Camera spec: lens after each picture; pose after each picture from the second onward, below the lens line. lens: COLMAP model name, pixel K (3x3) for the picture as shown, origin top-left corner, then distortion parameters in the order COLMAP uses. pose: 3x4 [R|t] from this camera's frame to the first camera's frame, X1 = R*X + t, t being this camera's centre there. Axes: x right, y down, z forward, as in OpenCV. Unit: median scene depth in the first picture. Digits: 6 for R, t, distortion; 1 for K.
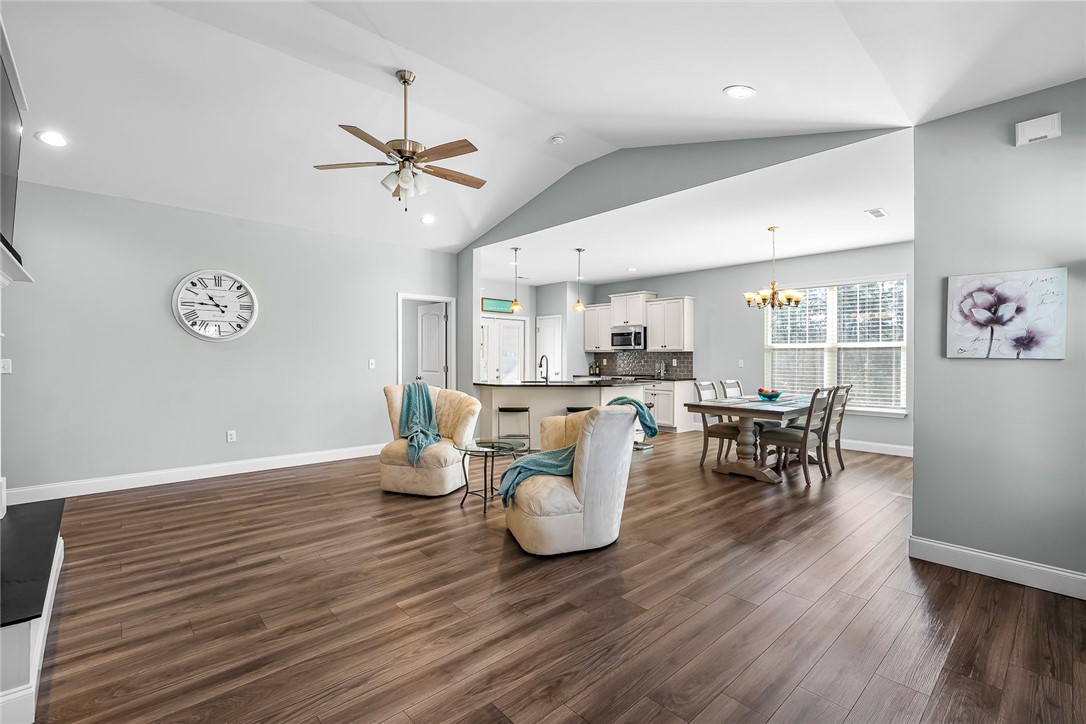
lens RADIAL K [[488.8, 0, 543.9], [0, 488.8, 358.2], [0, 0, 1]] dist [-0.000198, -0.000111]
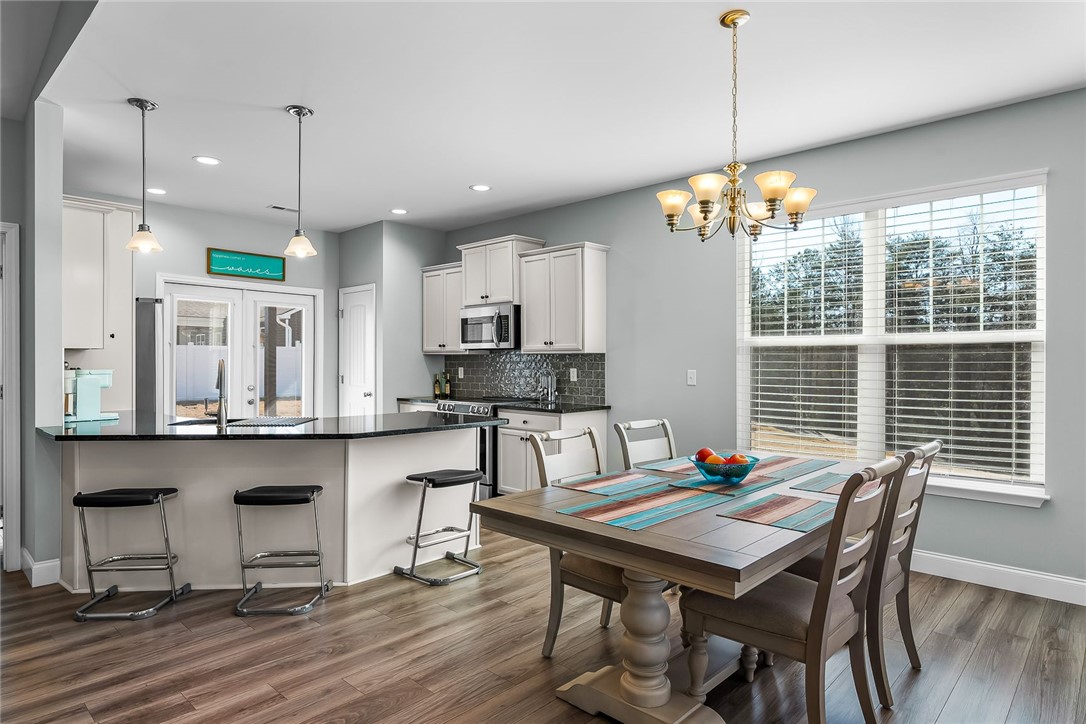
lens RADIAL K [[625.2, 0, 543.0], [0, 625.2, 362.0], [0, 0, 1]] dist [0.002397, 0.000534]
pose [[0.997239, 0.000011, 0.074262, 0.191920], [0.000187, 0.999996, -0.002658, -0.002749], [-0.074262, 0.002664, 0.997235, 0.356064]]
